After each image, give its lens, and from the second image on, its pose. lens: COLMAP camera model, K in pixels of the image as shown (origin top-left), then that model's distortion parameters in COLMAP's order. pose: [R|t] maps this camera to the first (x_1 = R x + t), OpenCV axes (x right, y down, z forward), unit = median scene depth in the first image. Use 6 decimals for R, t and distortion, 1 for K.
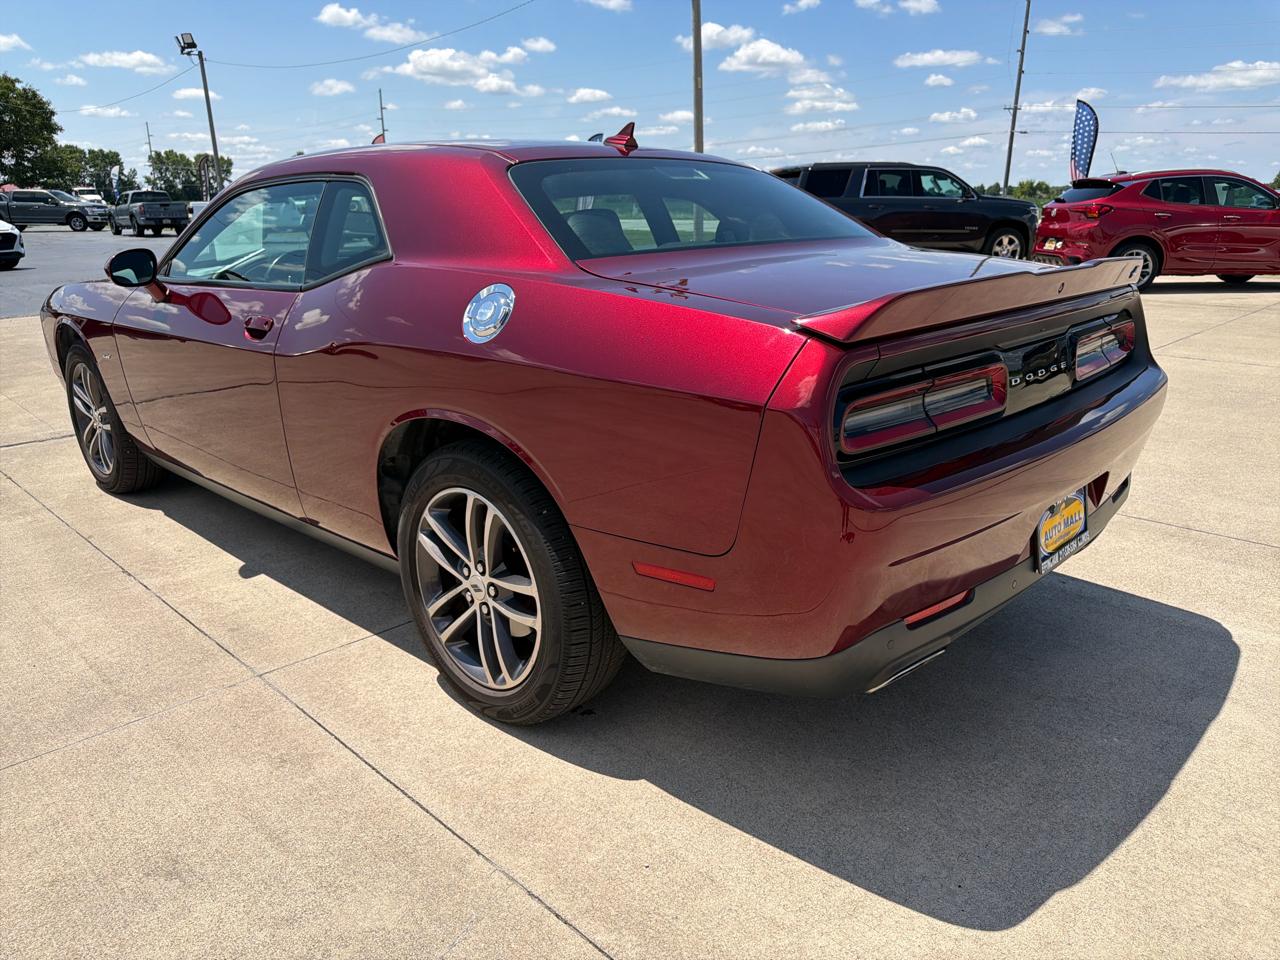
lens RADIAL K [[912.6, 0, 643.9], [0, 912.6, 477.7], [0, 0, 1]] dist [0.008924, -0.013181]
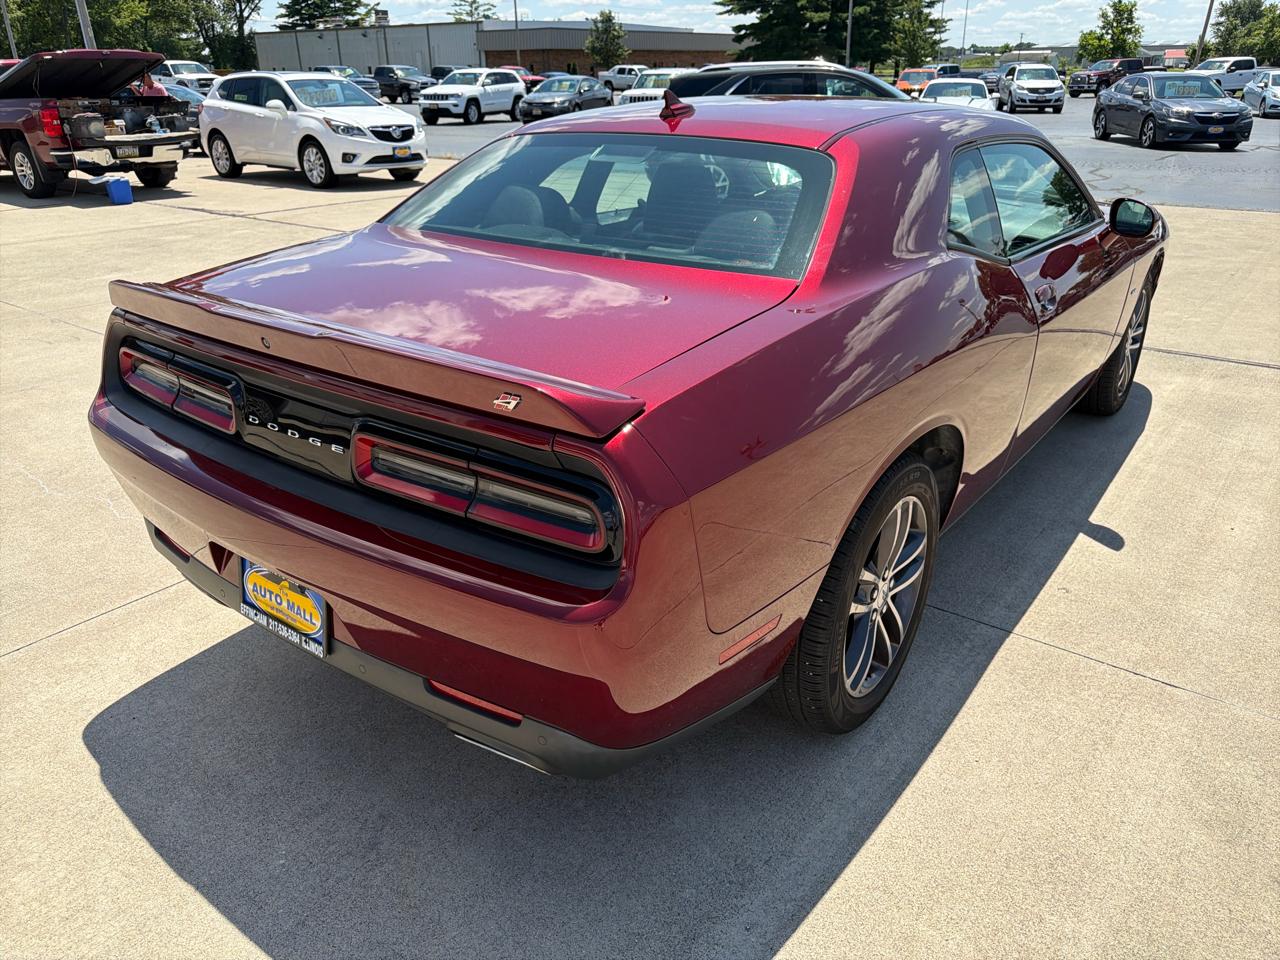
lens RADIAL K [[912.6, 0, 643.9], [0, 912.6, 483.6], [0, 0, 1]] dist [0.008924, -0.013181]
pose [[0.127383, 0.415631, -0.900569, 0.957071], [-0.284006, 0.885232, 0.368381, -0.365657], [0.950323, 0.208842, 0.230806, 0.837886]]
